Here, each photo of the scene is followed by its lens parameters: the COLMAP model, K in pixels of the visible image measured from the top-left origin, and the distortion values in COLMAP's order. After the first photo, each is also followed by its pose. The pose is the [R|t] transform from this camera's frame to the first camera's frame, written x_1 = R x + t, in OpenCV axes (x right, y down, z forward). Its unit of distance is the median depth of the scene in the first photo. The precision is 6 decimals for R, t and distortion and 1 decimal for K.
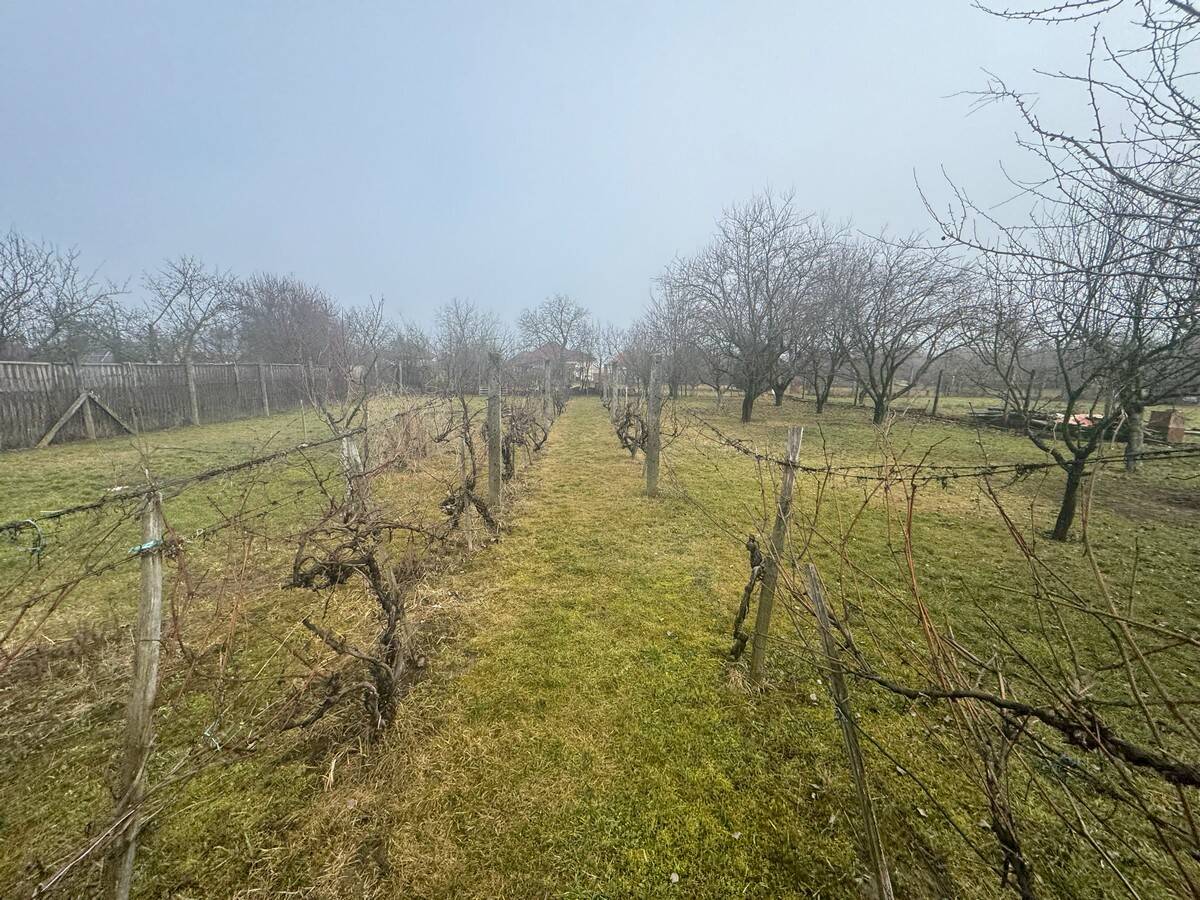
lens RADIAL K [[480.3, 0, 600.0], [0, 480.3, 450.0], [0, 0, 1]] dist [-0.002197, 0.000834]
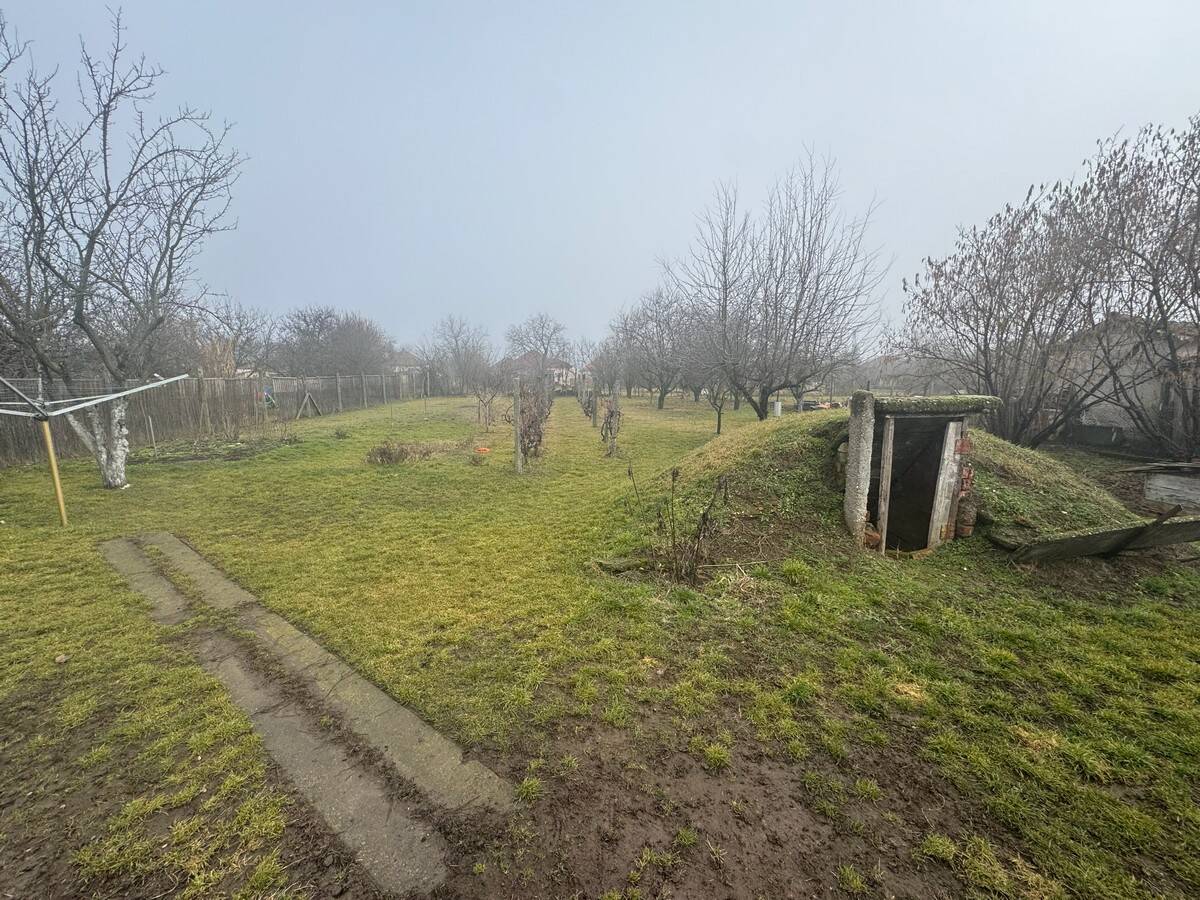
lens RADIAL K [[480.3, 0, 600.0], [0, 480.3, 450.0], [0, 0, 1]] dist [-0.002197, 0.000834]
pose [[0.998737, -0.009855, 0.049269, 0.000251], [0.010211, 0.999923, -0.006985, 0.028468], [-0.049197, 0.007479, 0.998761, -0.208060]]
